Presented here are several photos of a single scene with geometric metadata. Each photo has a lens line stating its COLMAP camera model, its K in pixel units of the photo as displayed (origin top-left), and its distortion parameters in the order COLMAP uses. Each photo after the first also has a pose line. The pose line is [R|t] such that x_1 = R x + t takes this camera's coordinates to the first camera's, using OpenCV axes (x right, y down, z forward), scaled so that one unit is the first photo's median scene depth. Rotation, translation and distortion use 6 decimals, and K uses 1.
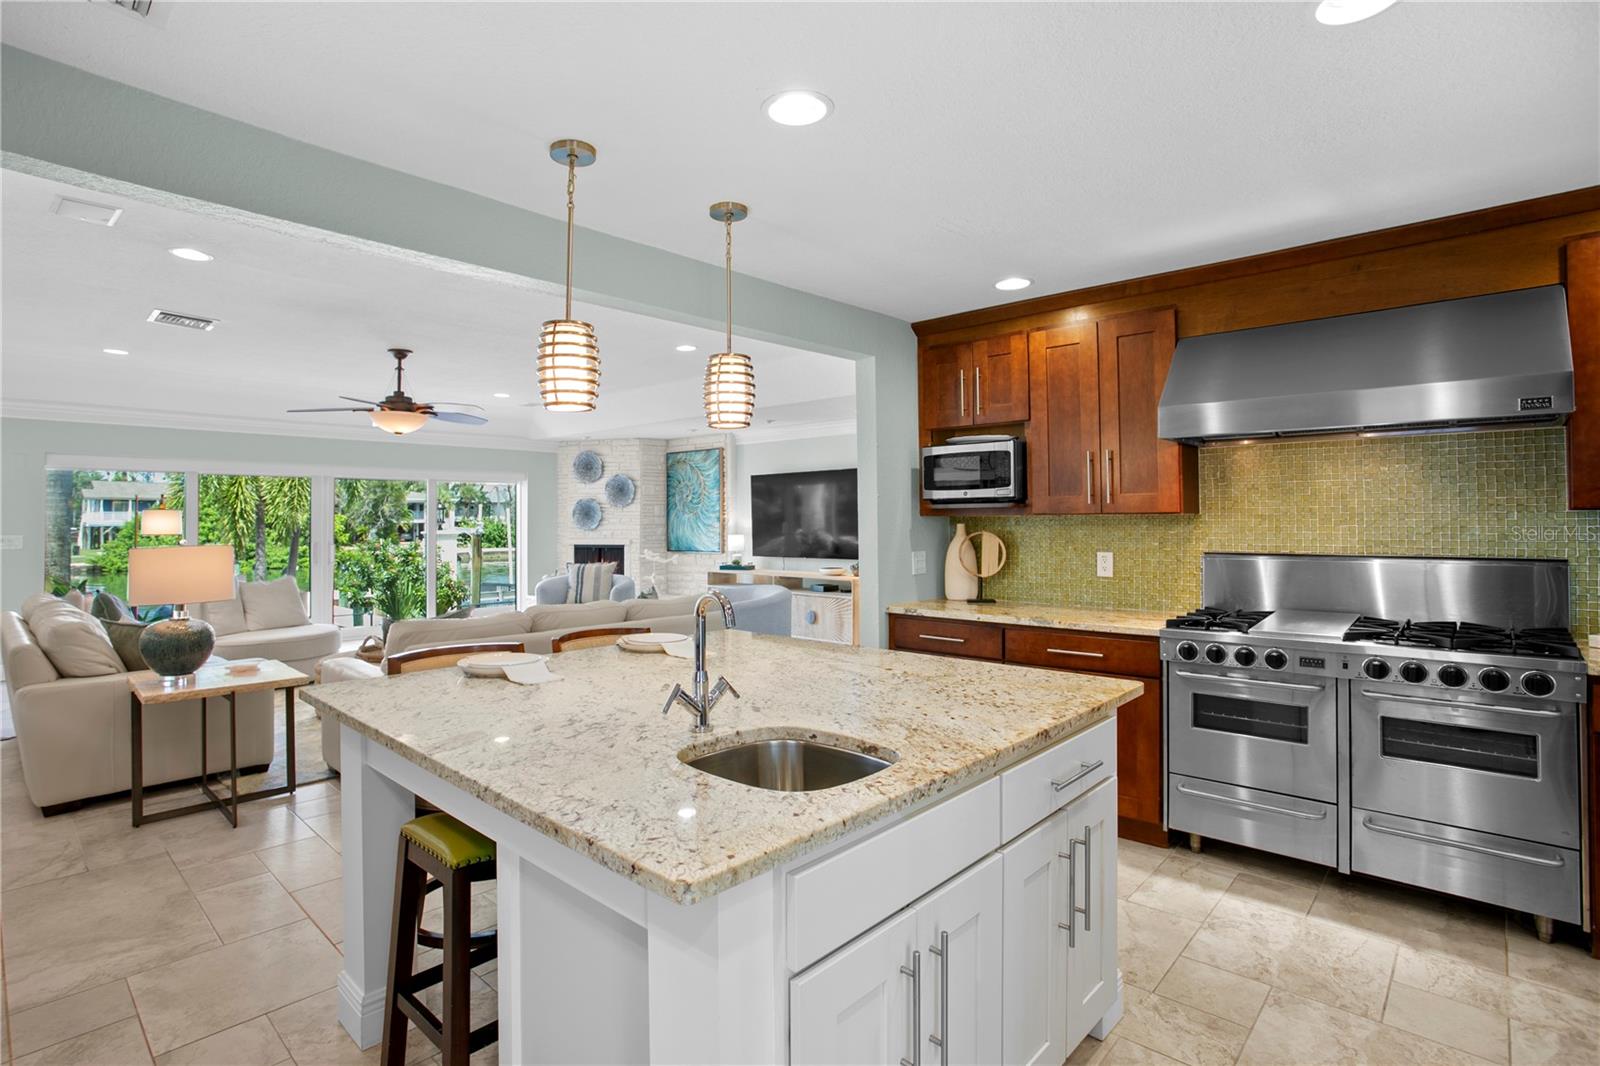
lens RADIAL K [[765.3, 0, 744.3], [0, 765.3, 511.6], [0, 0, 1]] dist [-0.019014, 0.000730]
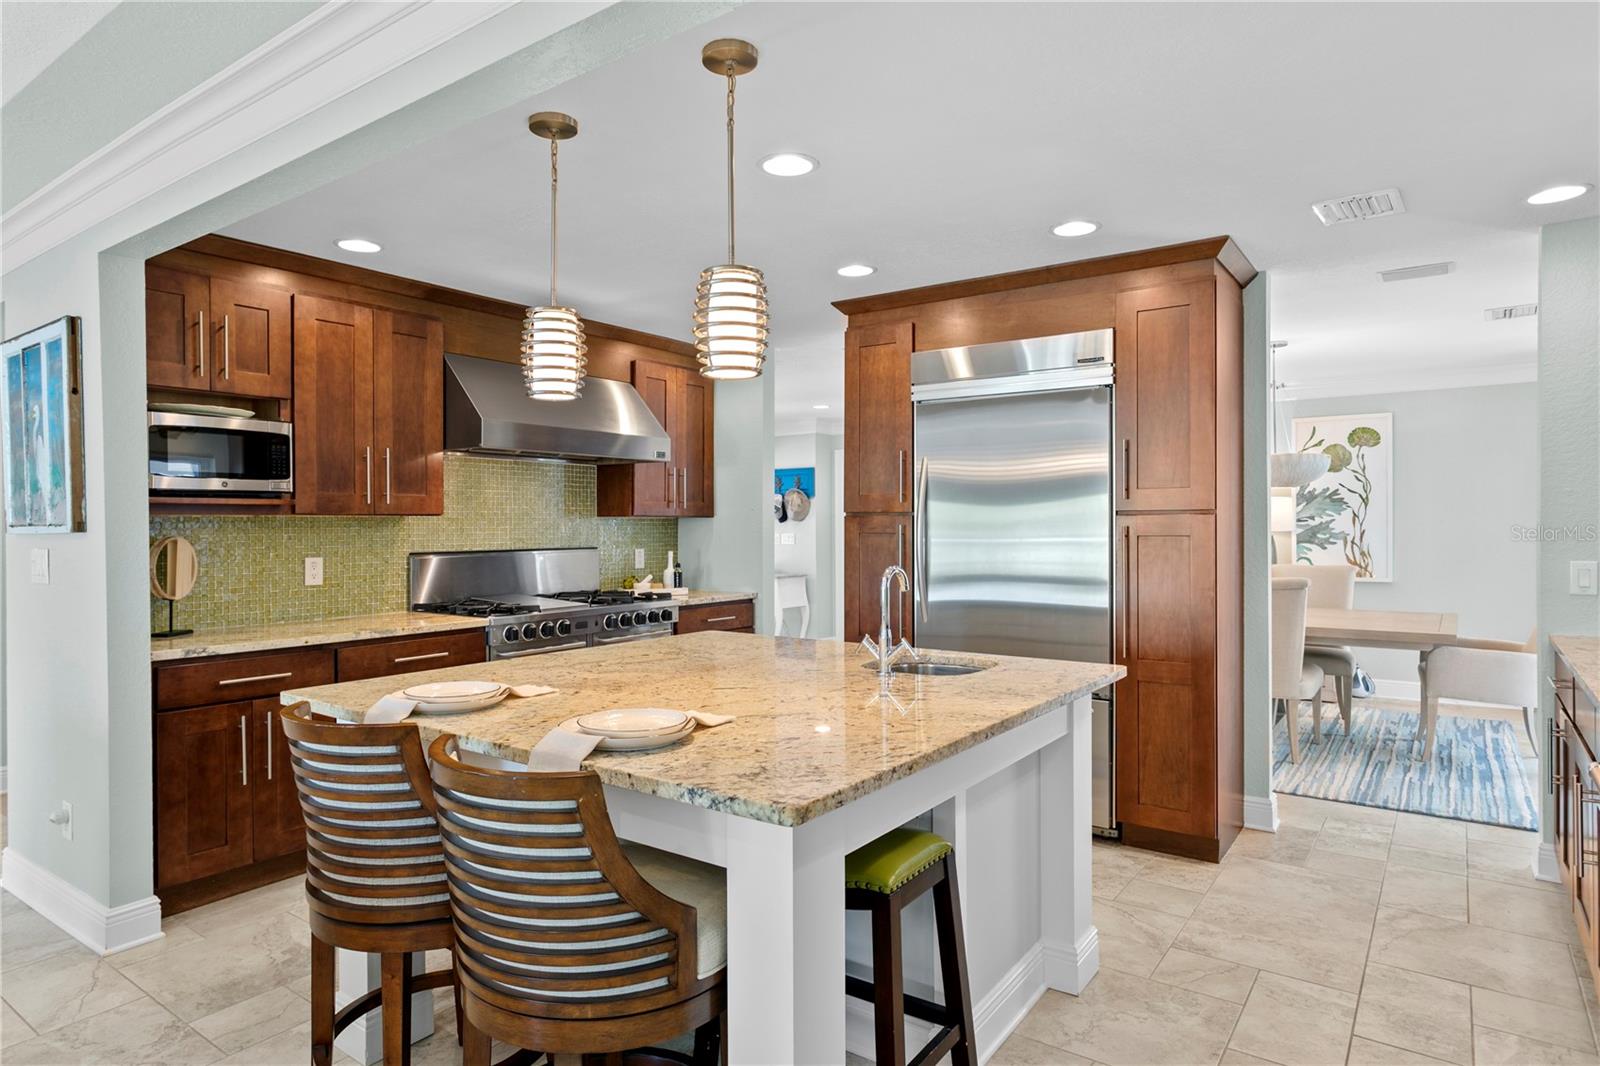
lens RADIAL K [[919.8, 0, 795.4], [0, 919.8, 532.8], [0, 0, 1]] dist [0.001393, 0.000237]
pose [[-0.131362, -0.001966, 0.991332, -0.708878], [-0.004278, 0.999990, 0.001416, 0.021119], [-0.991325, -0.004055, -0.131369, 0.612832]]
